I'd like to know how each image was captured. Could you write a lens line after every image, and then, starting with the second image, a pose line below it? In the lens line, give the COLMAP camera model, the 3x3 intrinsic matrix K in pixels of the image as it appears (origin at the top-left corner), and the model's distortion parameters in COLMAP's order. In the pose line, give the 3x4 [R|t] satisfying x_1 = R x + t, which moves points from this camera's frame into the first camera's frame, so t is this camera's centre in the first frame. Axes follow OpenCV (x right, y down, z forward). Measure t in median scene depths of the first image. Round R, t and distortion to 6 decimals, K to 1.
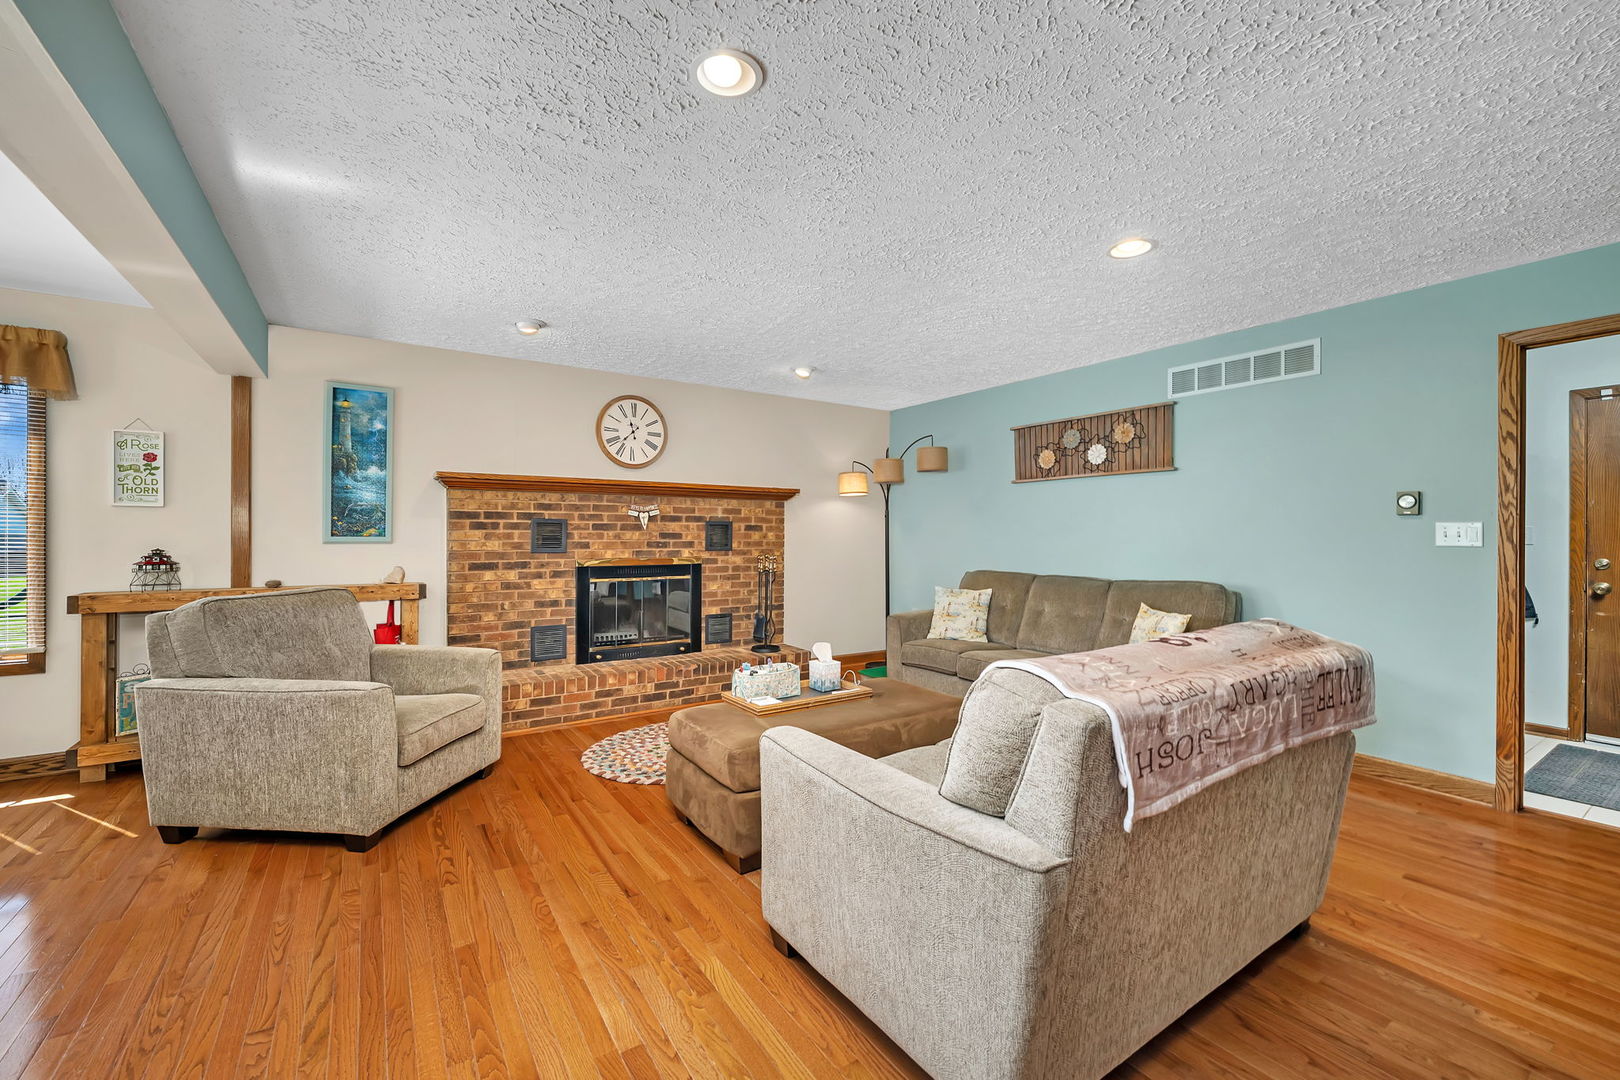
lens RADIAL K [[662.4, 0, 809.6], [0, 662.4, 537.4], [0, 0, 1]] dist [-0.001568, -0.000026]
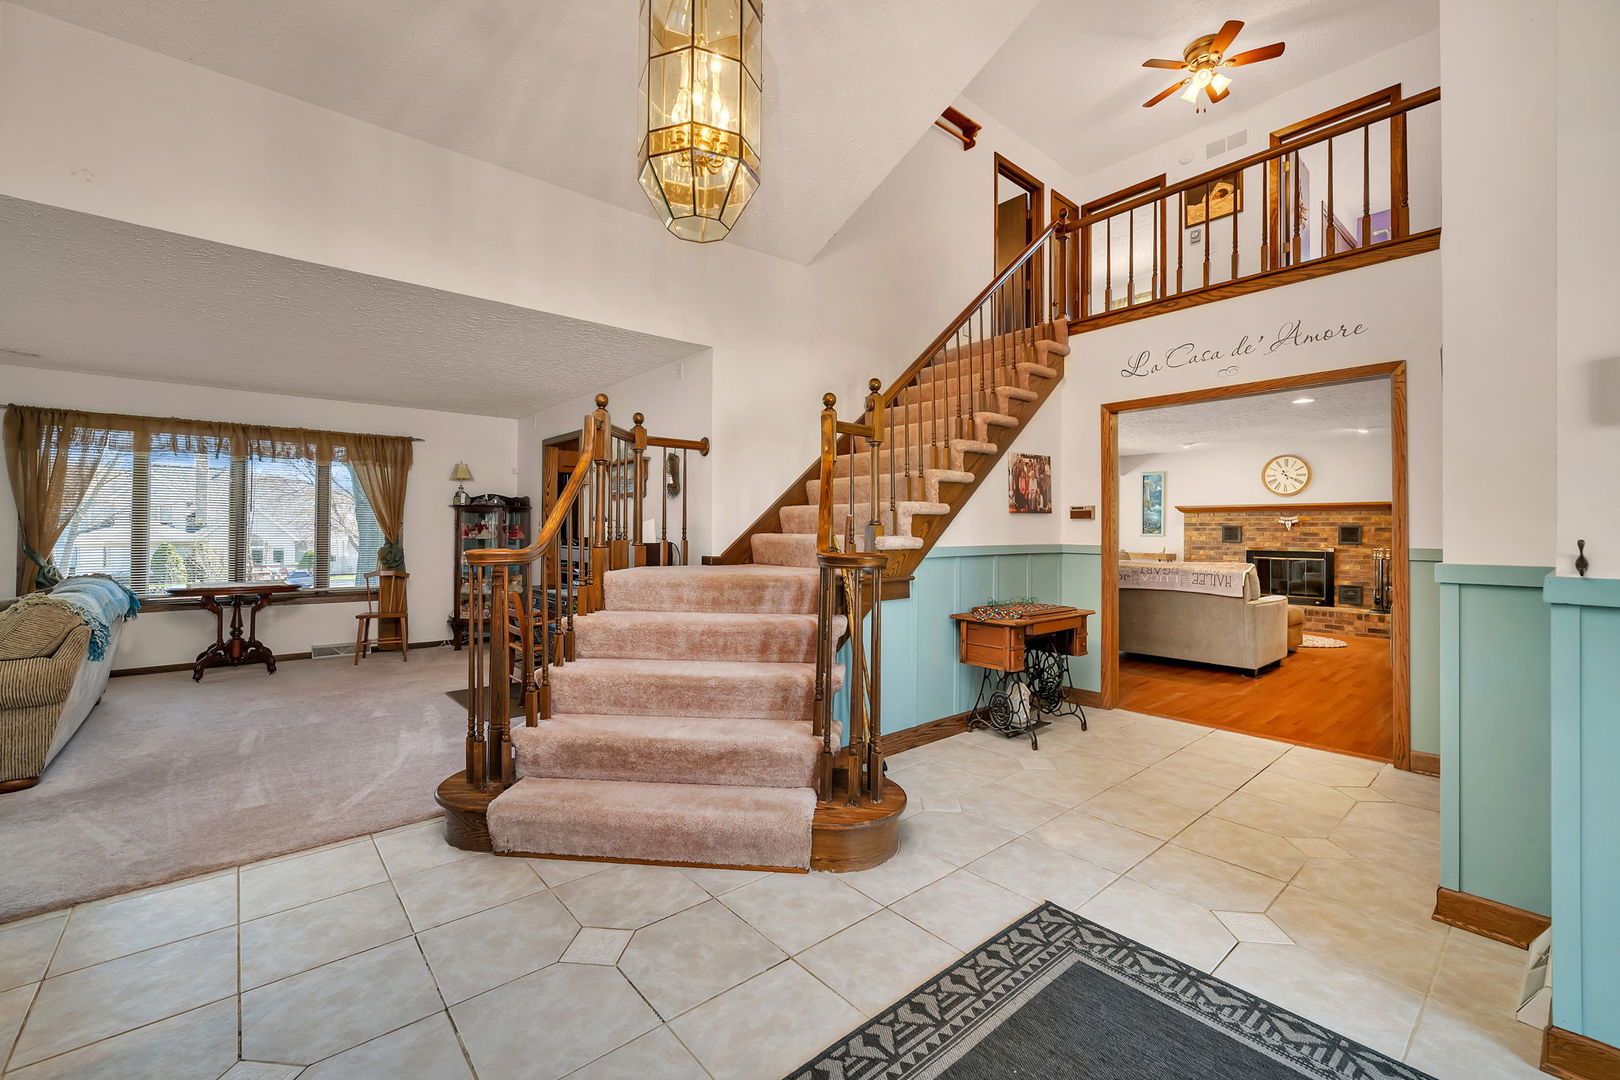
lens RADIAL K [[666.7, 0, 807.6], [0, 666.7, 525.2], [0, 0, 1]] dist [-0.000173, 0.000015]
pose [[0.117125, -0.005708, -0.993101, 1.534386], [-0.005307, 0.999966, -0.006374, -0.009751], [0.993103, 0.006017, 0.117091, -0.537388]]
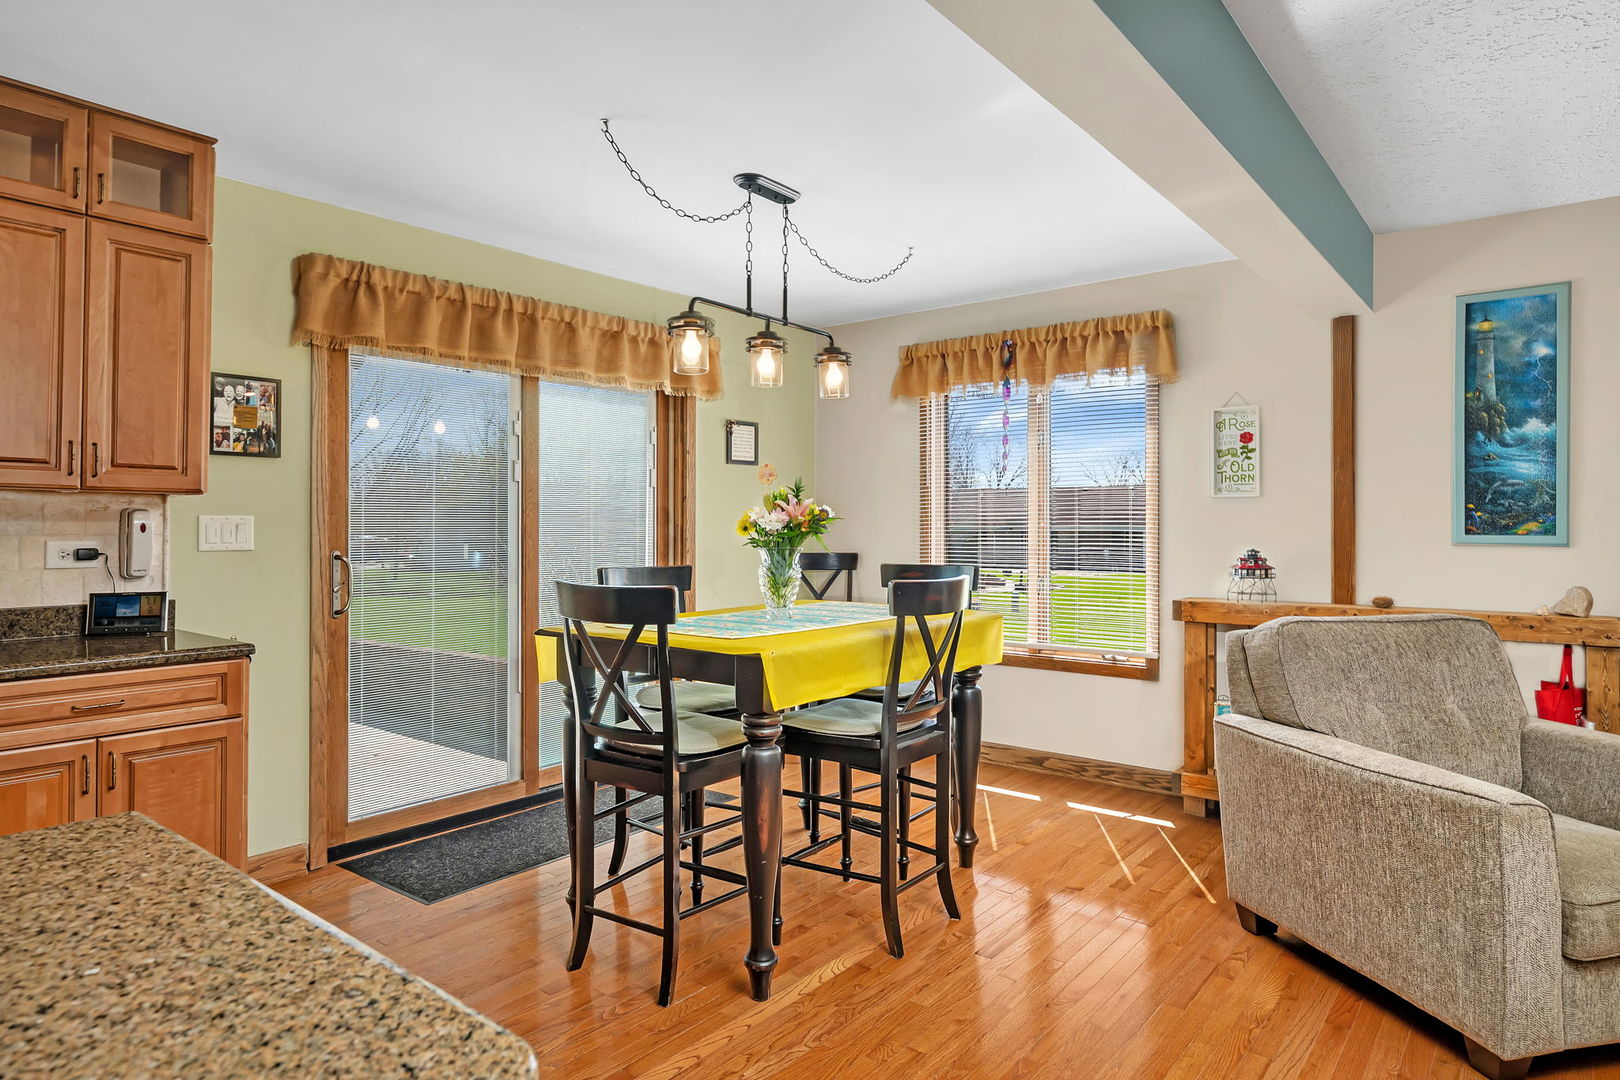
lens RADIAL K [[941.5, 0, 803.1], [0, 941.5, 516.2], [0, 0, 1]] dist [-0.000757, 0.001103]
pose [[0.300266, -0.015200, -0.953734, -0.037142], [-0.003236, 0.999851, -0.016954, -0.001572], [0.953850, 0.008178, 0.300172, 0.098265]]
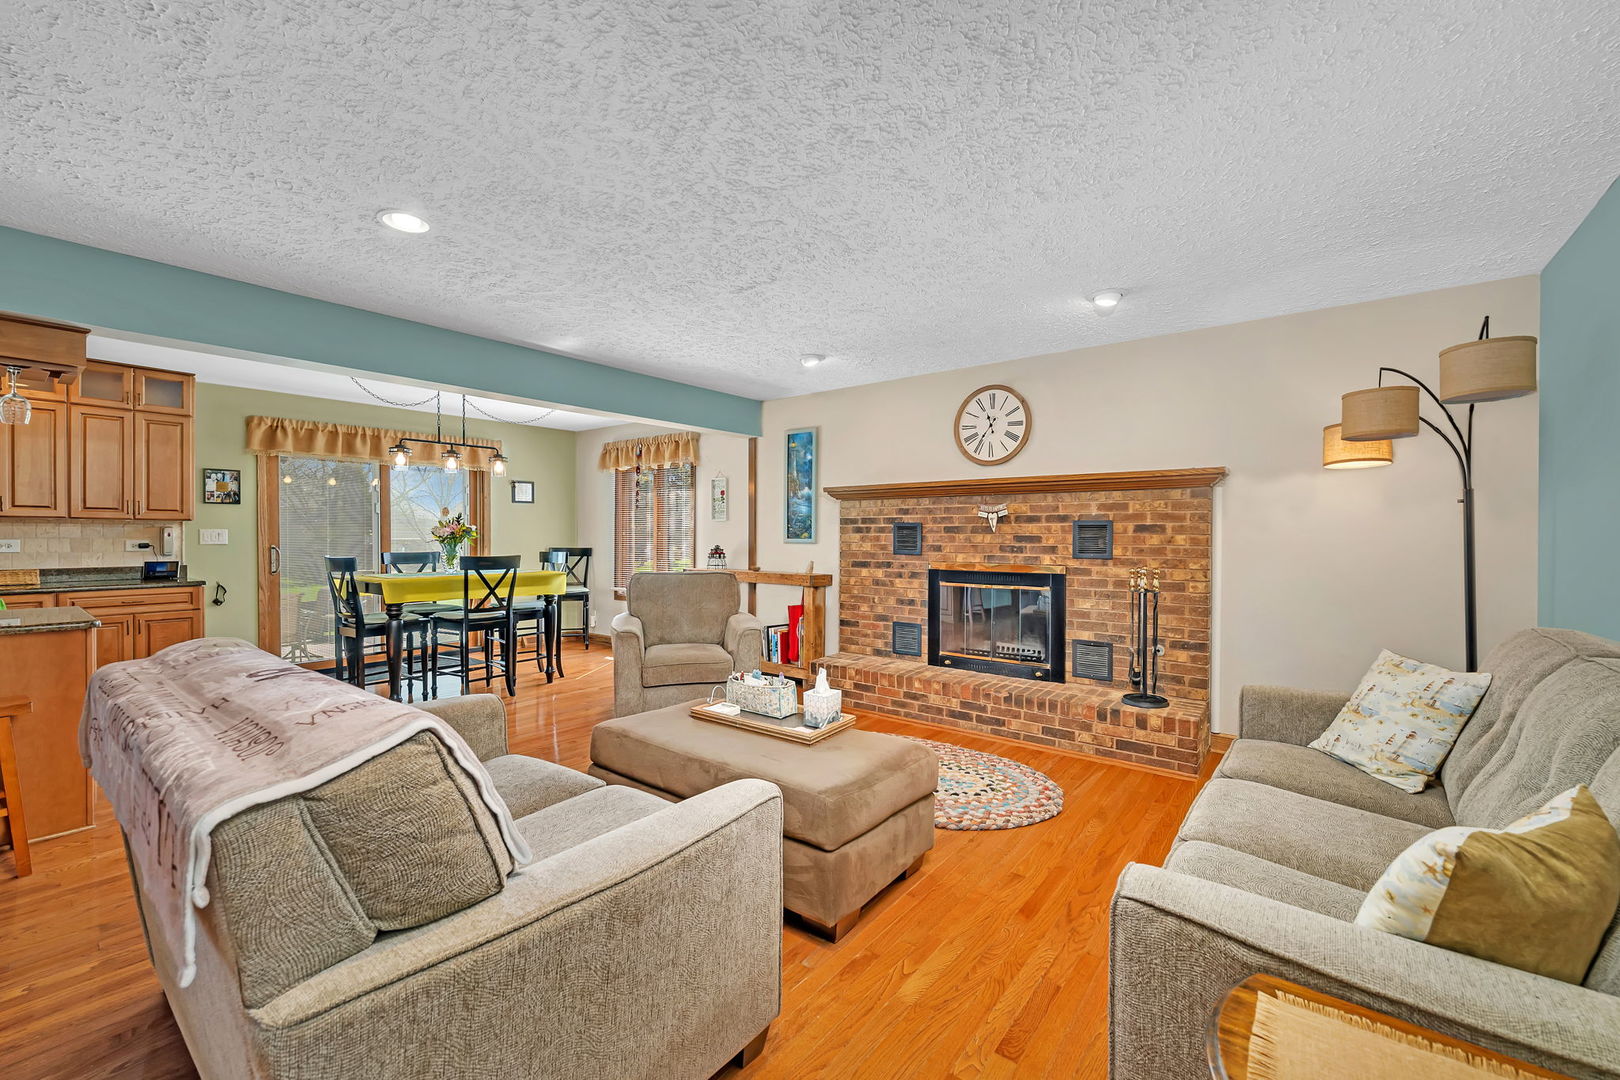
lens RADIAL K [[662.4, 0, 809.6], [0, 662.4, 537.4], [0, 0, 1]] dist [-0.001568, -0.000026]
pose [[0.309099, 0.002786, -0.951026, 0.600521], [-0.004694, 0.999988, 0.001404, -0.005317], [0.951018, 0.004030, 0.309108, 0.545306]]
